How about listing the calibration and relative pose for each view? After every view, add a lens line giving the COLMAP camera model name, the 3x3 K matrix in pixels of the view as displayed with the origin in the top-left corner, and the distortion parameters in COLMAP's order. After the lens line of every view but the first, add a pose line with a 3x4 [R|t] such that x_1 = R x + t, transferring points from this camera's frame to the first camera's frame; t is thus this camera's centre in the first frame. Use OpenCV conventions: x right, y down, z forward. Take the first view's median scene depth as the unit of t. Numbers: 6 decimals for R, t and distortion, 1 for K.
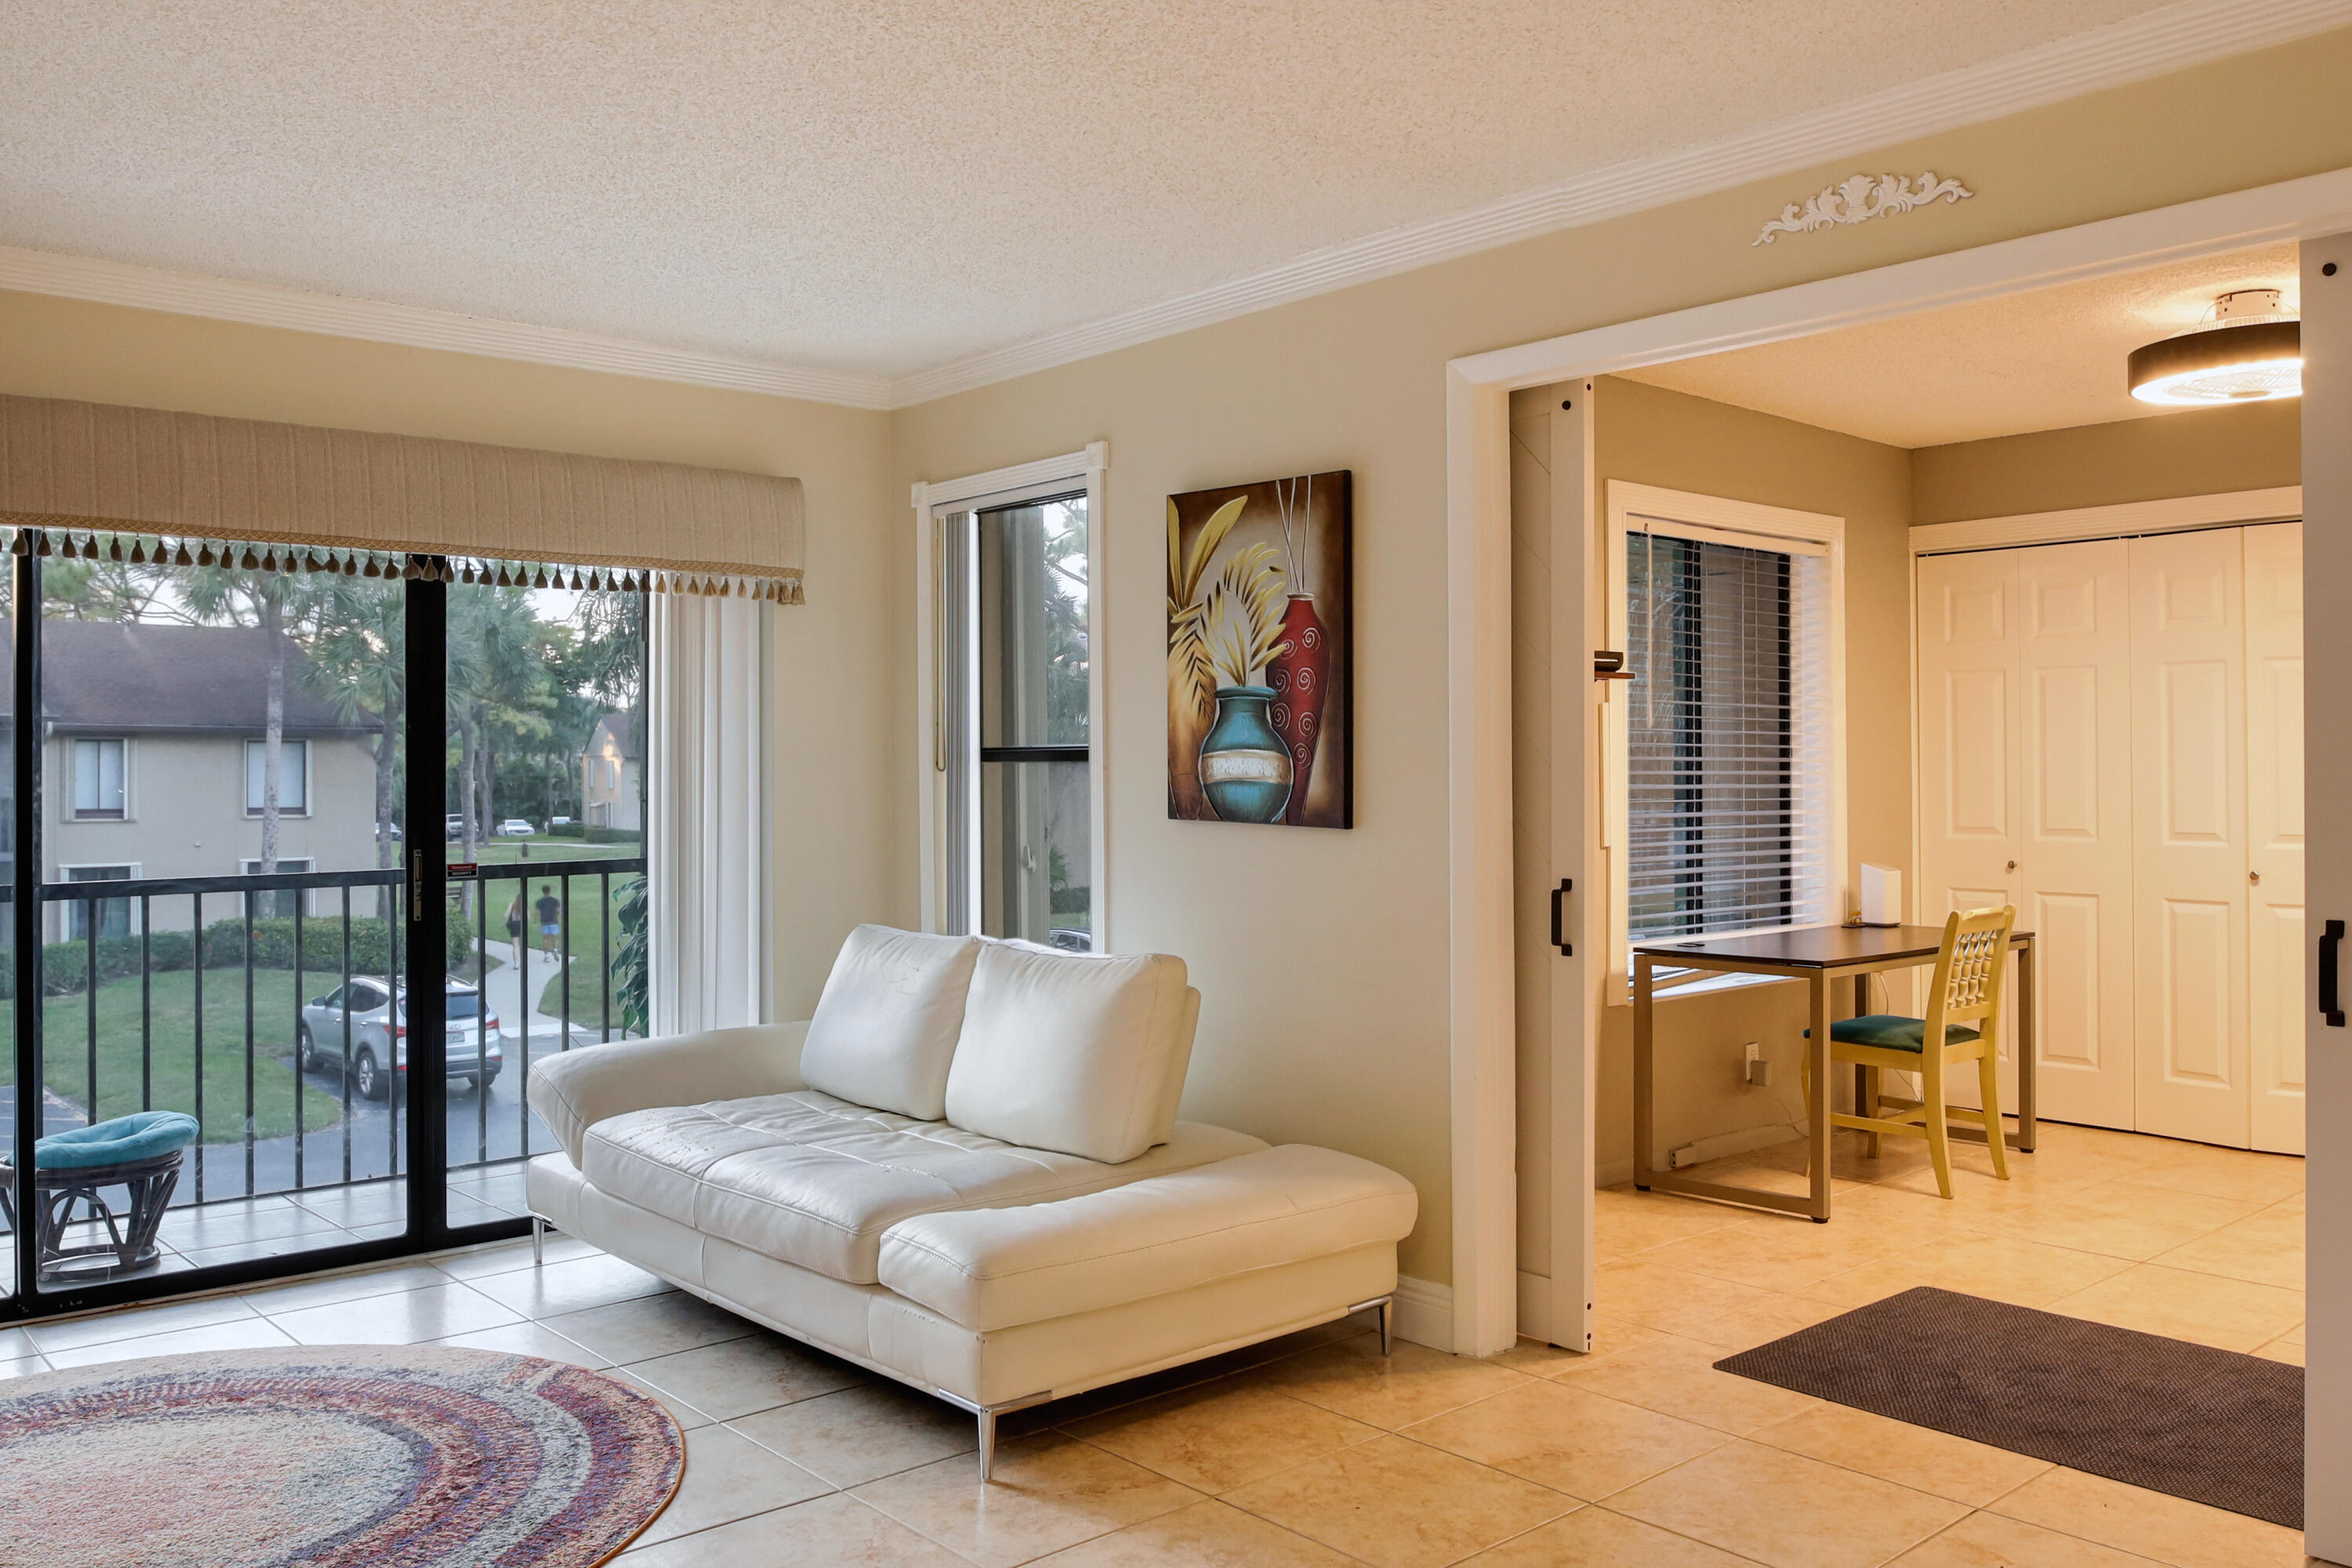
lens RADIAL K [[1857.0, 0, 1183.1], [0, 1857.0, 758.4], [0, 0, 1]] dist [-0.023500, -0.003586]
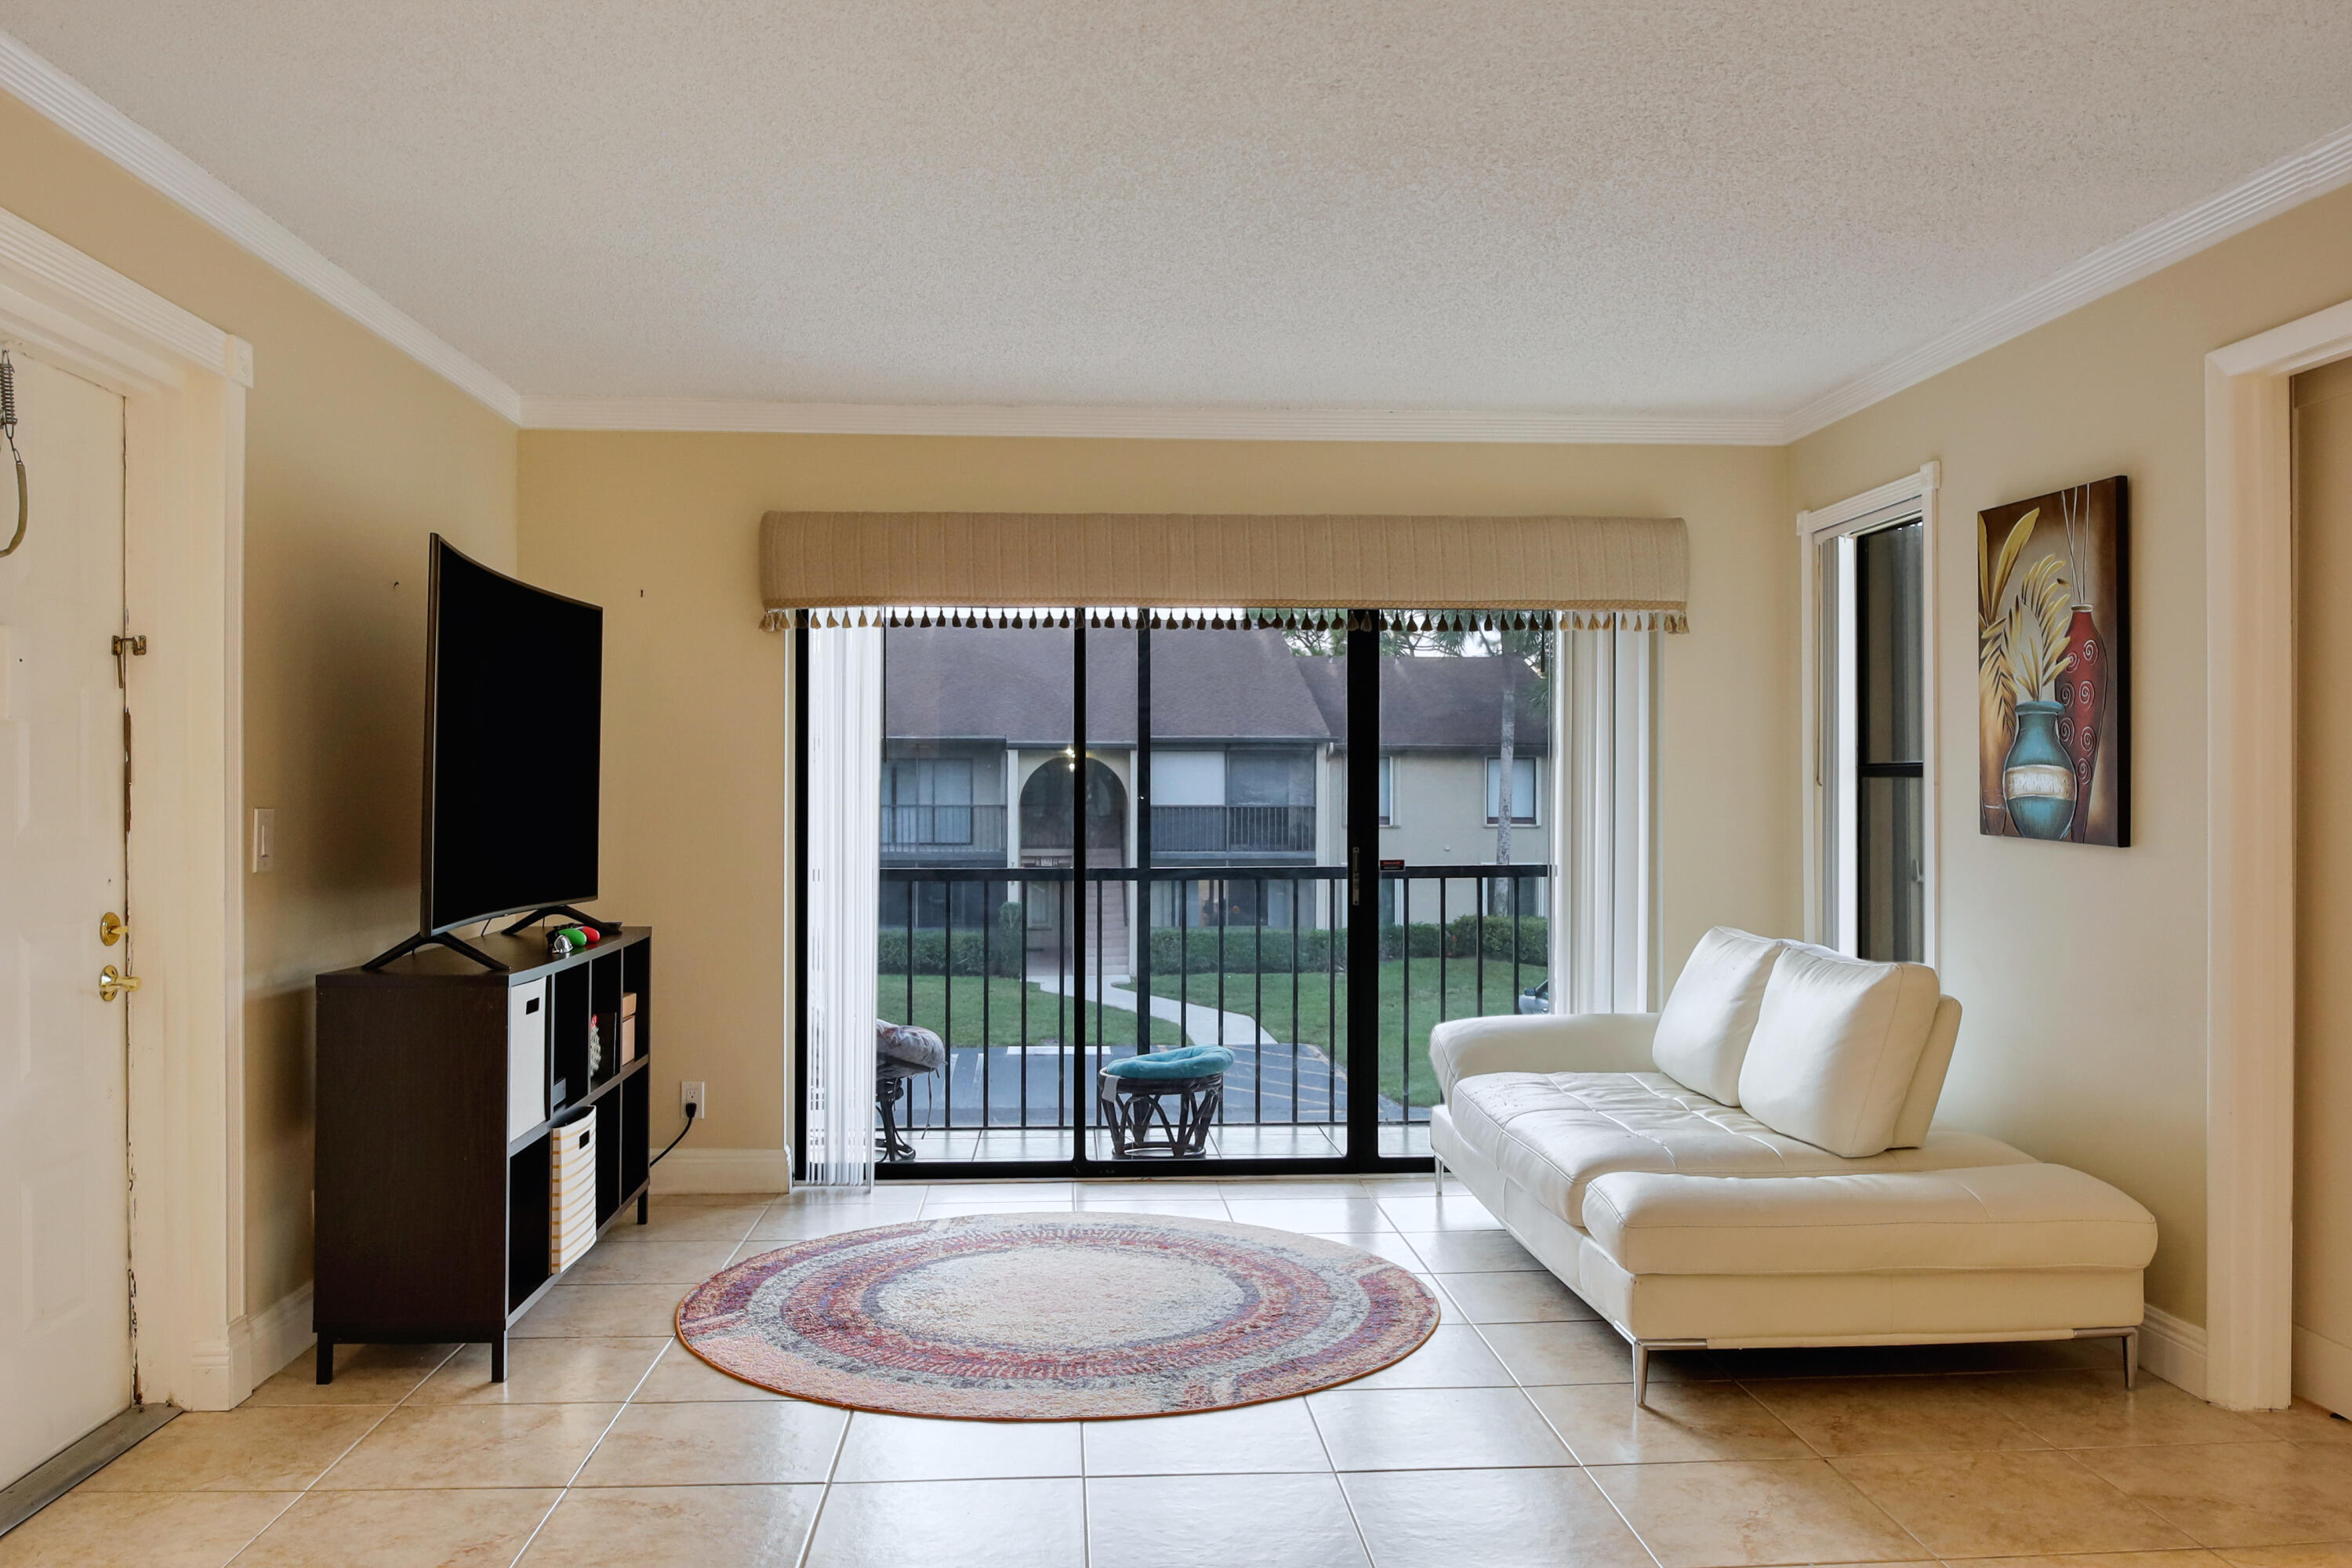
lens RADIAL K [[1857.0, 0, 1176.7], [0, 1857.0, 786.6], [0, 0, 1]] dist [-0.023500, -0.003586]
pose [[0.790503, 0.004268, -0.612443, 0.283331], [0.000074, 0.999975, 0.007065, -0.000300], [0.612458, -0.005630, 0.790483, -0.061187]]
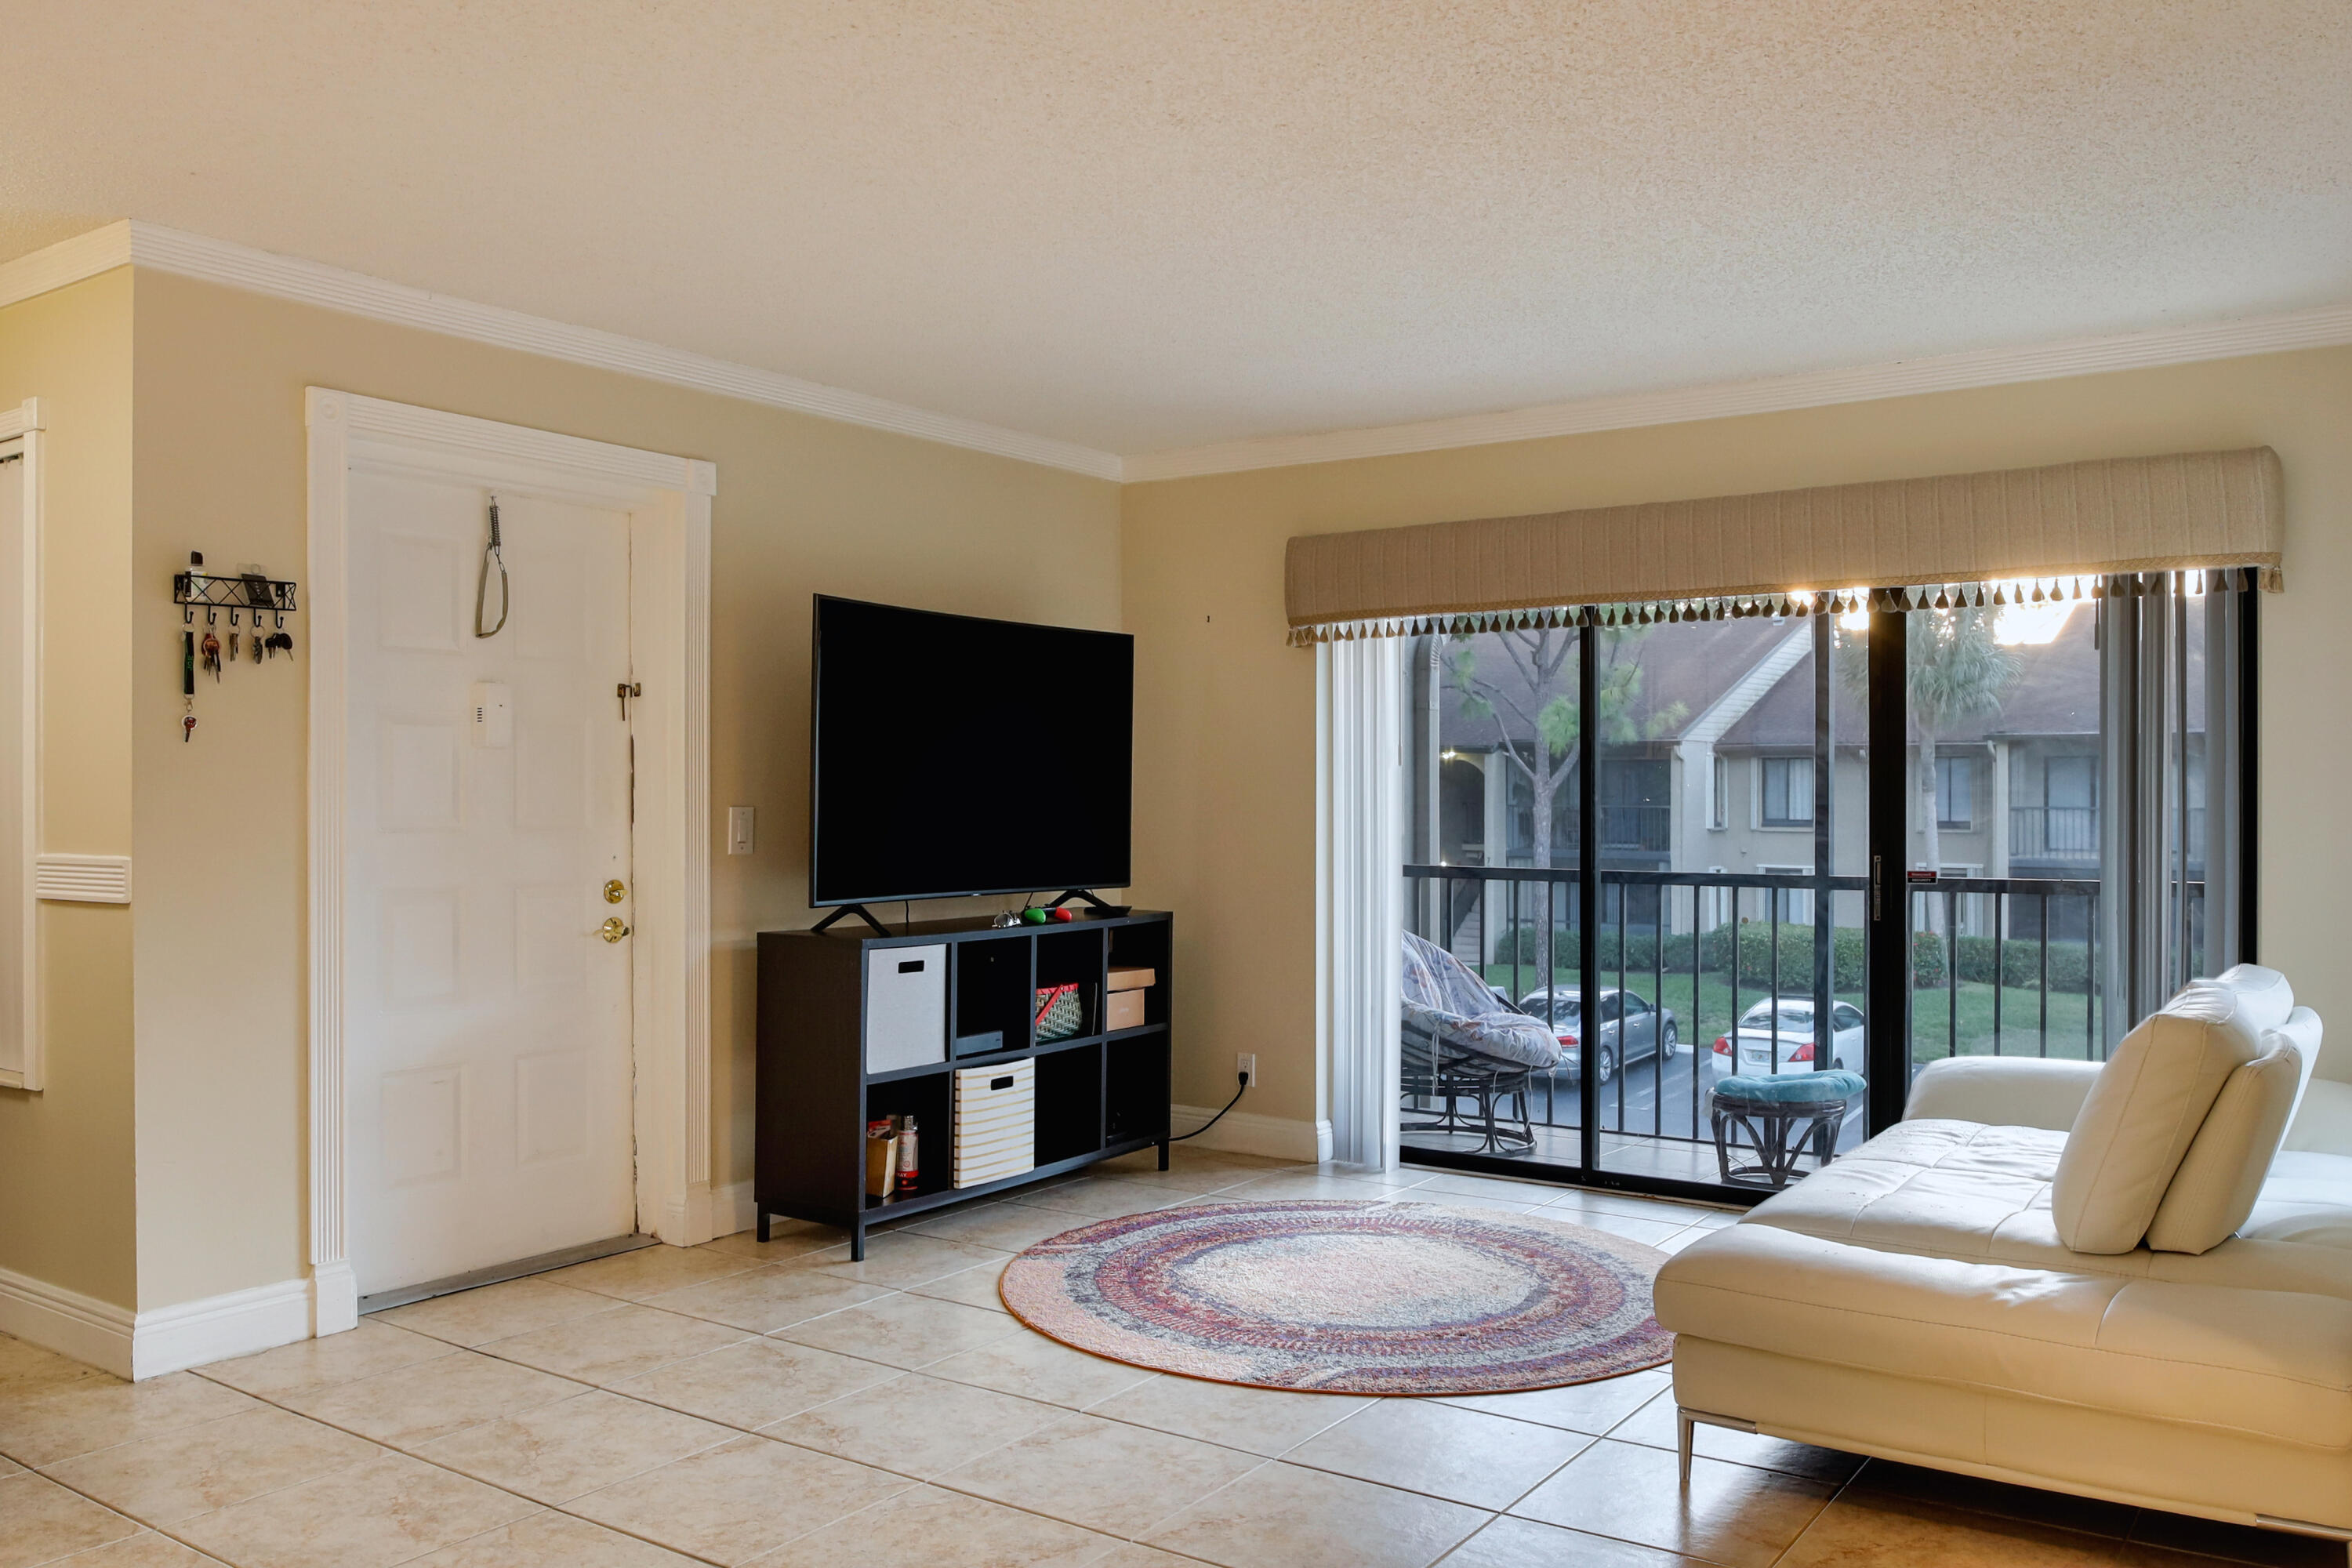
lens RADIAL K [[1857.0, 0, 1176.0], [0, 1857.0, 788.2], [0, 0, 1]] dist [-0.023500, -0.003586]
pose [[0.235208, 0.003452, -0.971939, 0.632835], [0.006798, 0.999963, 0.005196, 0.000181], [0.971921, -0.007829, 0.235176, 0.378147]]
